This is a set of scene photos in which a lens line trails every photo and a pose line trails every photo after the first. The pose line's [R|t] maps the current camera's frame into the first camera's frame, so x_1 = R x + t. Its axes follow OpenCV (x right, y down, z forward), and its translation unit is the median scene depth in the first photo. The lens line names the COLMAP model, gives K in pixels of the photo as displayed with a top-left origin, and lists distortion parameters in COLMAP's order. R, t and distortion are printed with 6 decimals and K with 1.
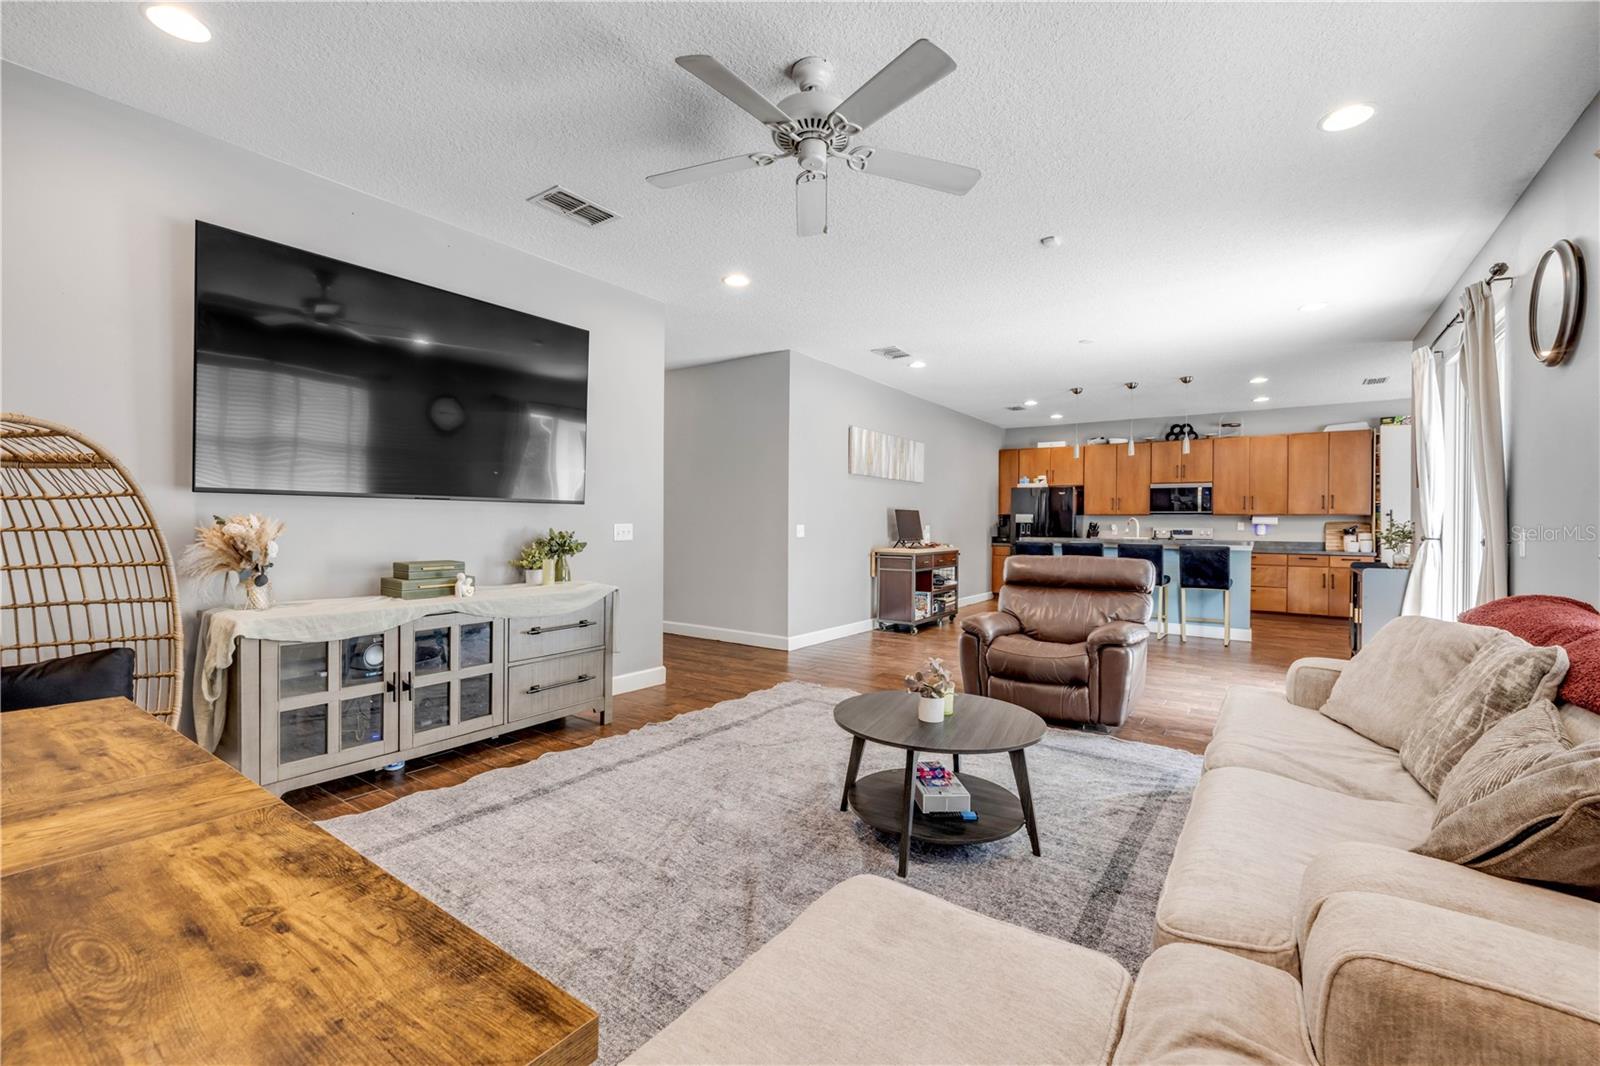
lens RADIAL K [[675.9, 0, 795.1], [0, 675.9, 523.6], [0, 0, 1]] dist [-0.002974, -0.000196]
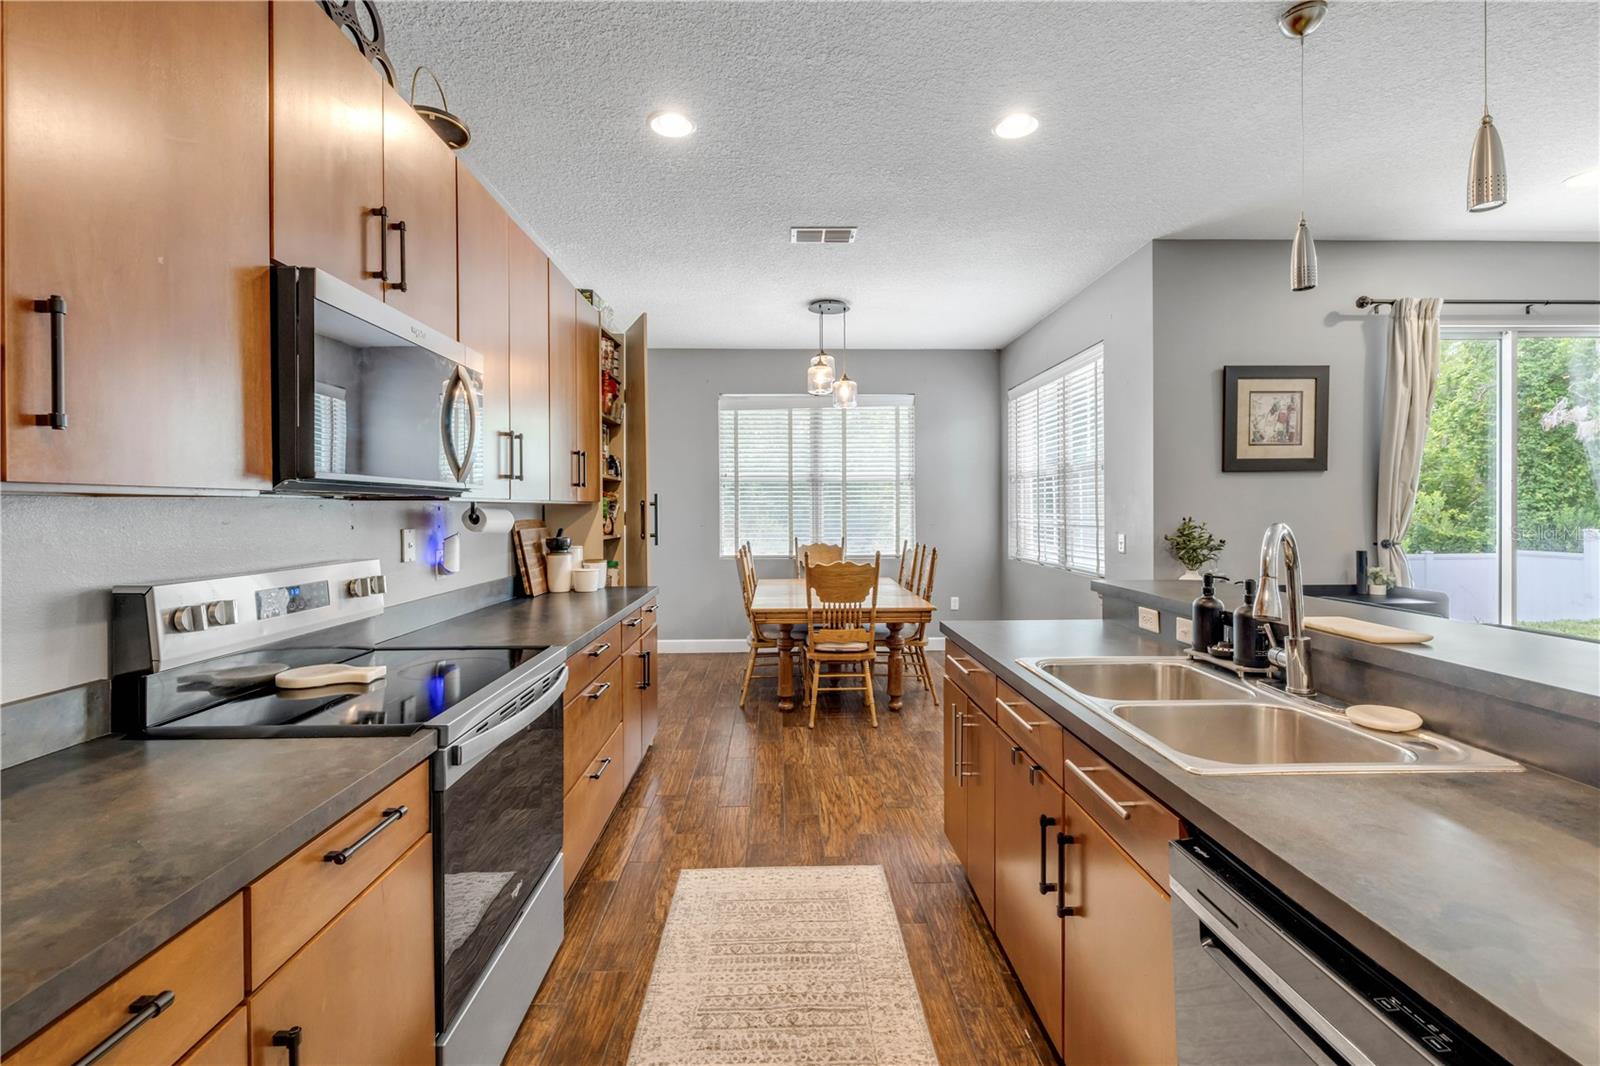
lens RADIAL K [[684.2, 0, 793.1], [0, 684.2, 512.1], [0, 0, 1]] dist [0.000681, 0.000011]
pose [[-0.598250, -0.008335, 0.801266, 0.419252], [-0.002861, 0.999962, 0.008266, -0.011614], [-0.801304, 0.002652, -0.598251, 1.174327]]
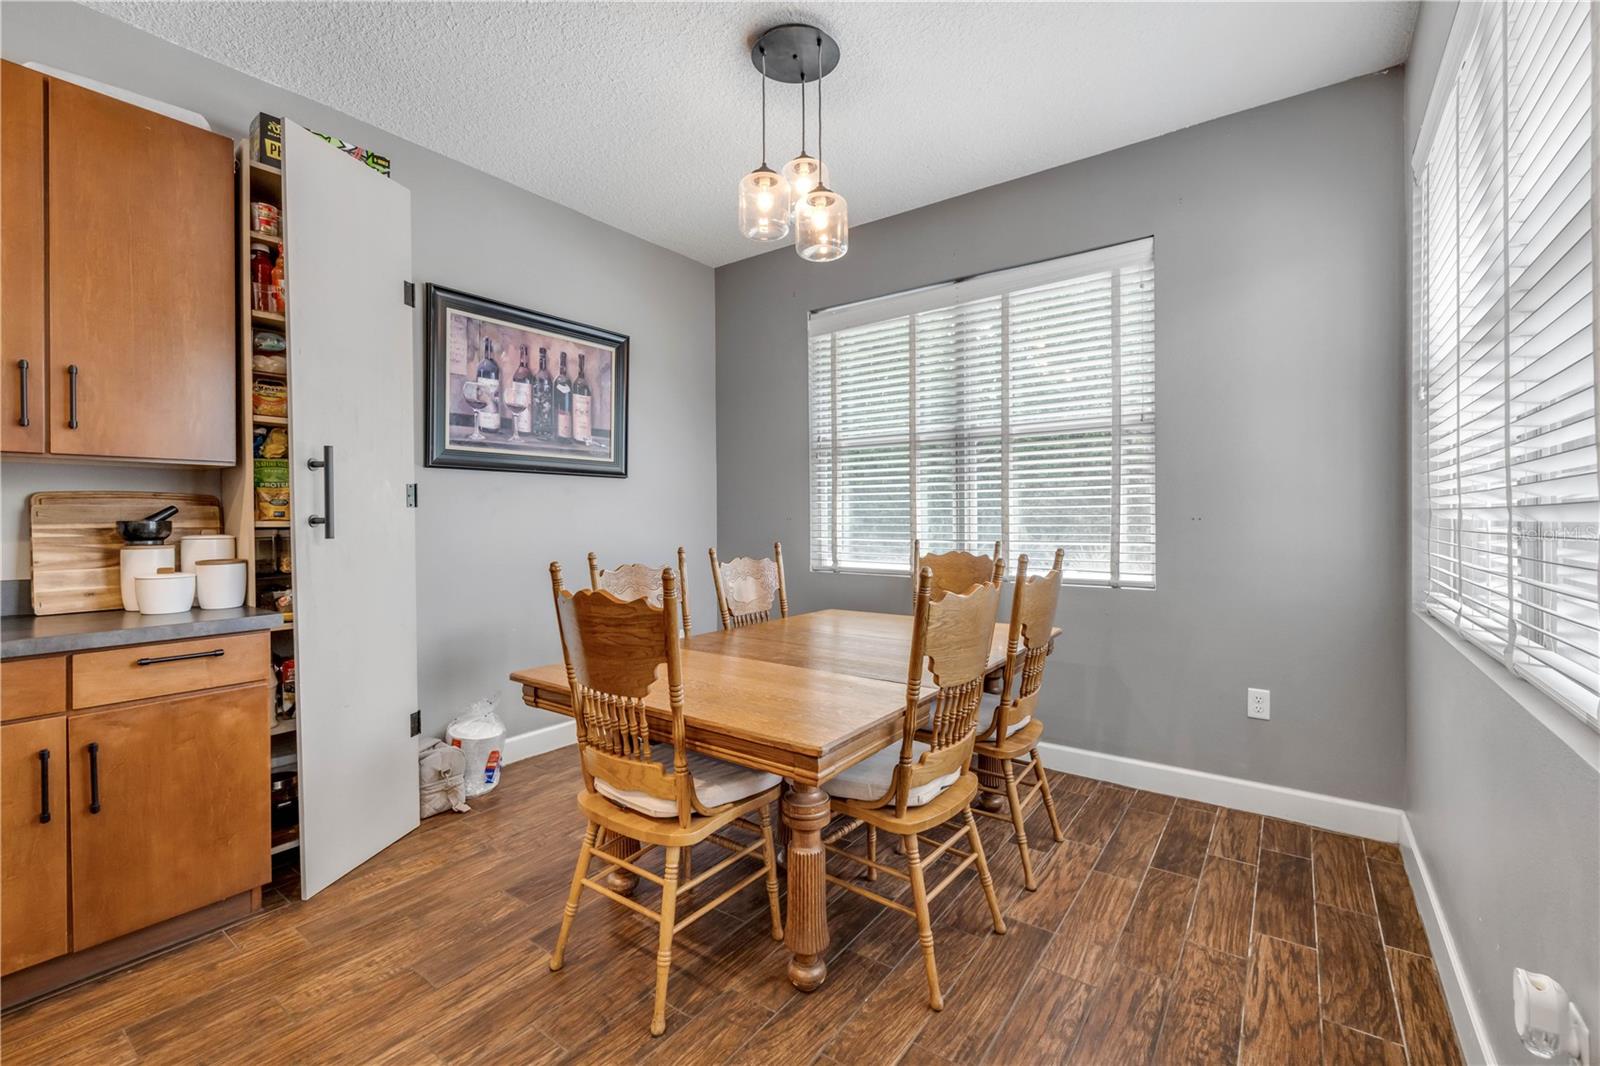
lens RADIAL K [[675.9, 0, 795.1], [0, 675.9, 523.6], [0, 0, 1]] dist [-0.002974, -0.000196]
pose [[0.019256, -0.016575, 0.999677, 0.599547], [0.001934, 0.999861, 0.016541, 0.005566], [-0.999813, 0.001615, 0.019285, 0.783782]]
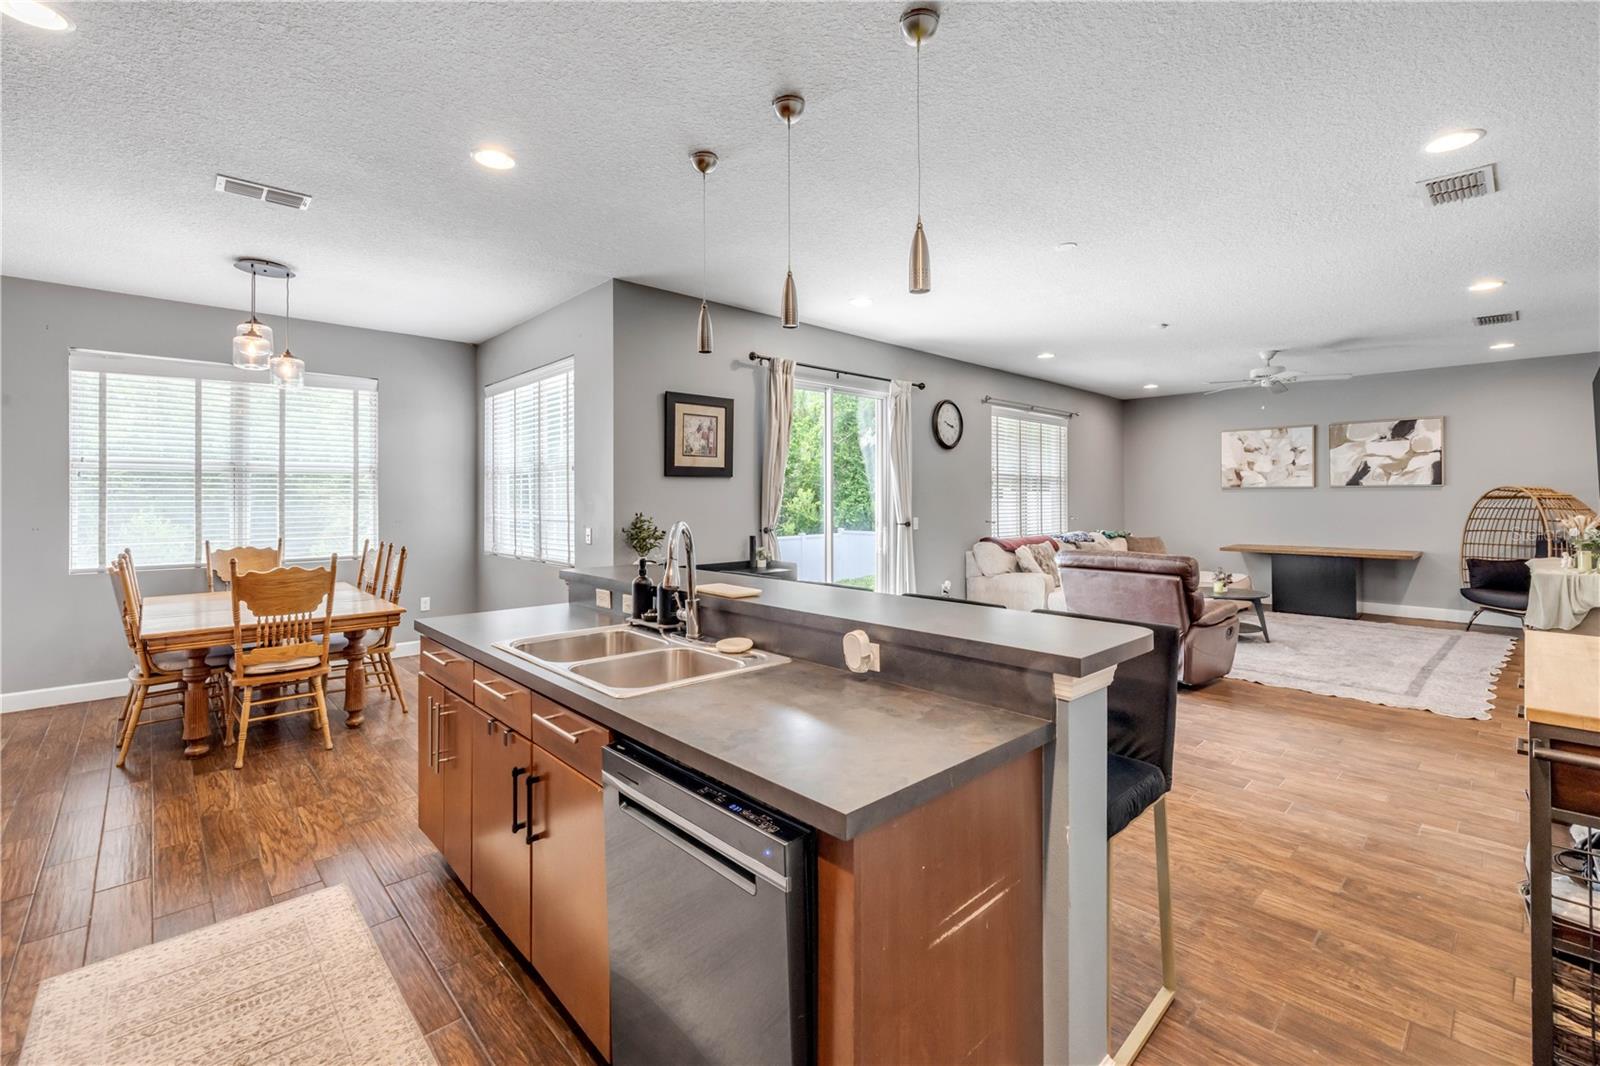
lens RADIAL K [[690.7, 0, 795.0], [0, 690.7, 494.8], [0, 0, 1]] dist [-0.002370, -0.000194]
pose [[-0.979711, -0.003664, 0.200380, 0.392655], [-0.005475, 0.999949, -0.008488, -0.015647], [-0.200339, -0.009413, -0.979681, 1.211957]]
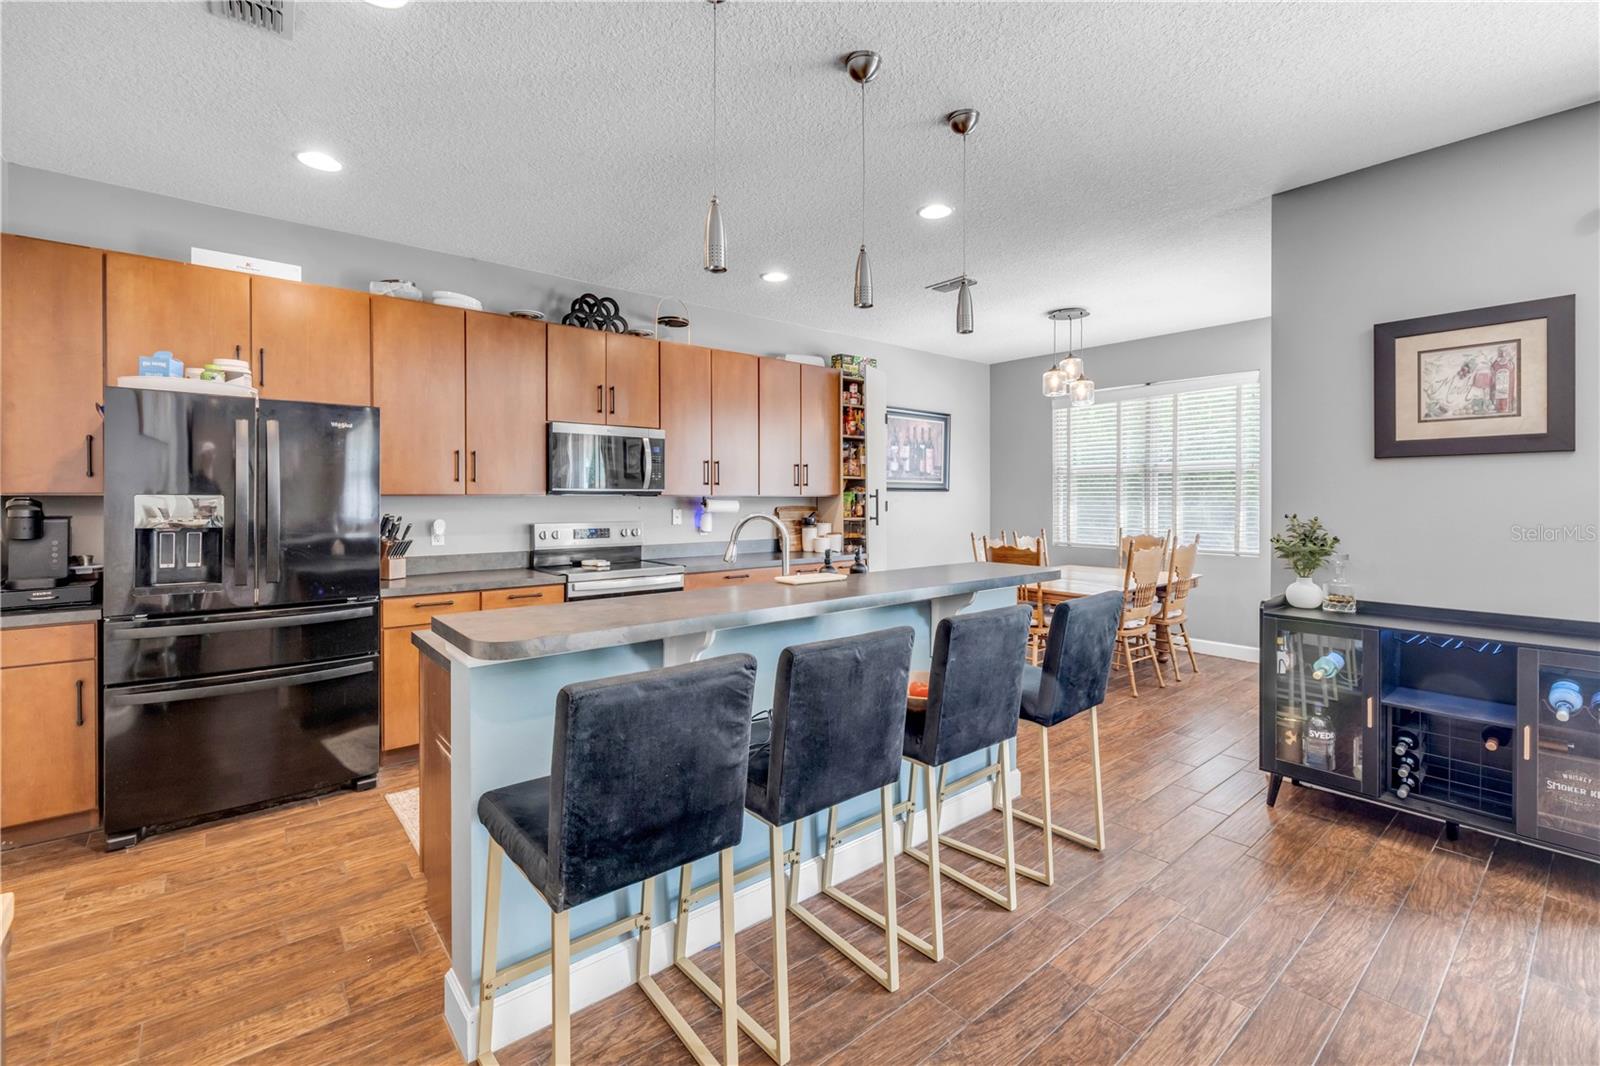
lens RADIAL K [[687.7, 0, 792.1], [0, 687.7, 500.6], [0, 0, 1]] dist [-0.002582, 0.000027]
pose [[0.260114, -0.012954, 0.965491, 0.180746], [0.000083, 0.999910, 0.013394, -0.018170], [-0.965578, -0.003404, 0.260092, 0.872217]]
